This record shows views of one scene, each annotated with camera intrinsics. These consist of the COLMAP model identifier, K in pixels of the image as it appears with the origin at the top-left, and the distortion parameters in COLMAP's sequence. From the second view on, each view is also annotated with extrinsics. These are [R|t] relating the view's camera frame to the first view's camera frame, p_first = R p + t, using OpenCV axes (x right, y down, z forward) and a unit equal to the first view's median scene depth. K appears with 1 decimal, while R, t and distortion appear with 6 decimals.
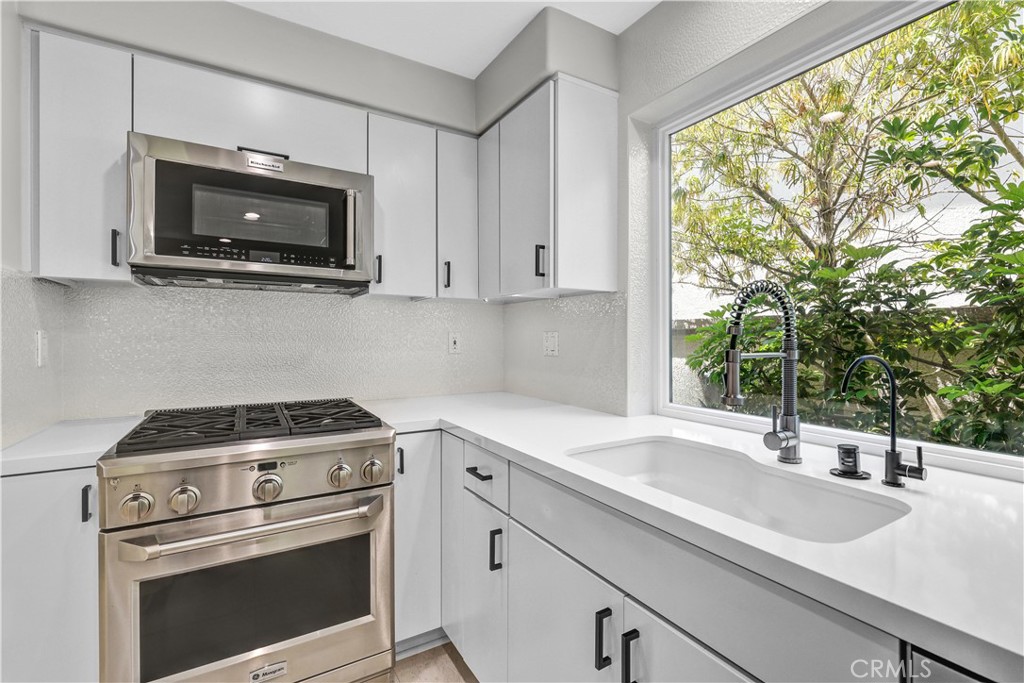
lens RADIAL K [[460.7, 0, 517.4], [0, 460.7, 338.2], [0, 0, 1]] dist [0.000293, 0.000073]
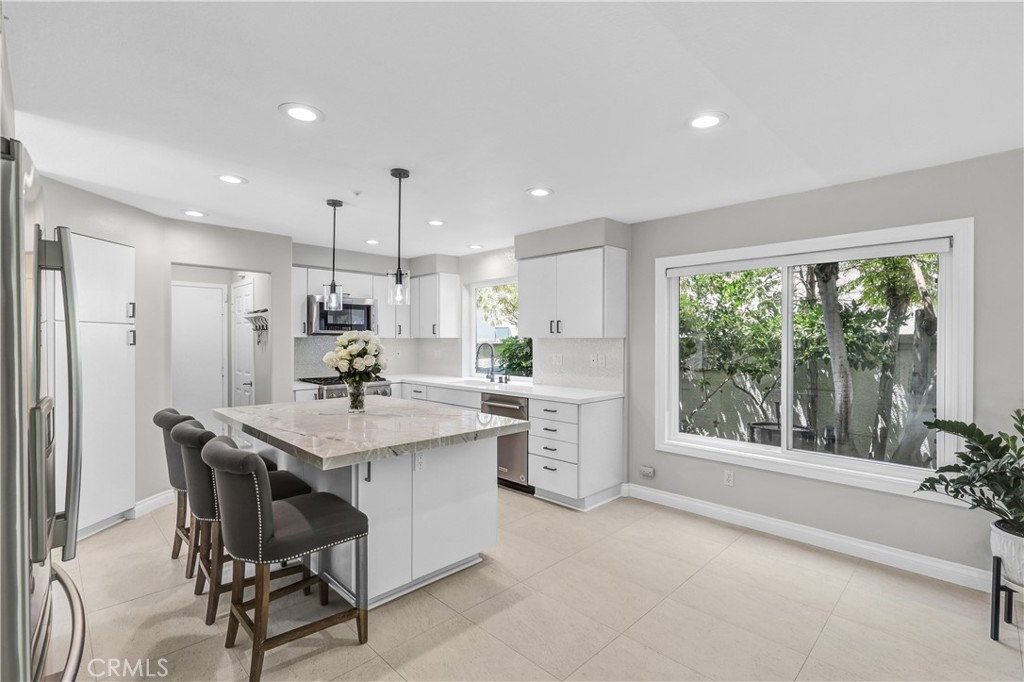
lens RADIAL K [[471.7, 0, 512.0], [0, 471.7, 341.0], [0, 0, 1]] dist [-0.000066, 0.000069]
pose [[0.968171, -0.001741, 0.250285, -0.260461], [0.000666, 0.999990, 0.004380, -0.103036], [-0.250290, -0.004074, 0.968162, -2.425455]]
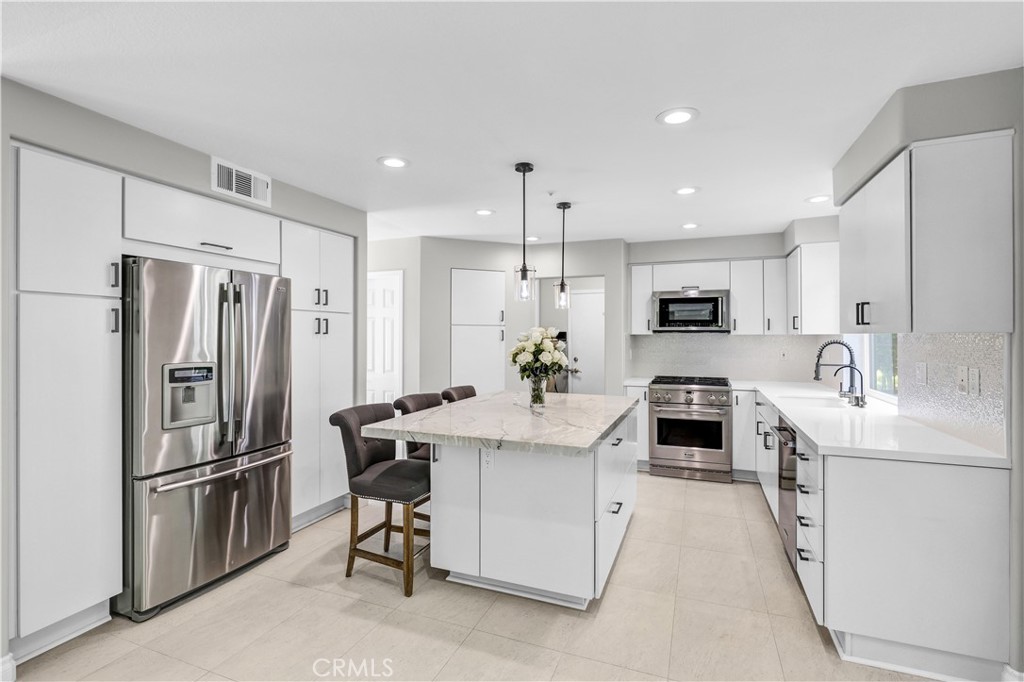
lens RADIAL K [[478.9, 0, 517.2], [0, 478.9, 338.5], [0, 0, 1]] dist [-0.001383, -0.000183]
pose [[0.610335, -0.000143, -0.792143, 1.167684], [0.001725, 0.999998, 0.001149, -0.094686], [0.792142, -0.002068, 0.610334, -1.693102]]
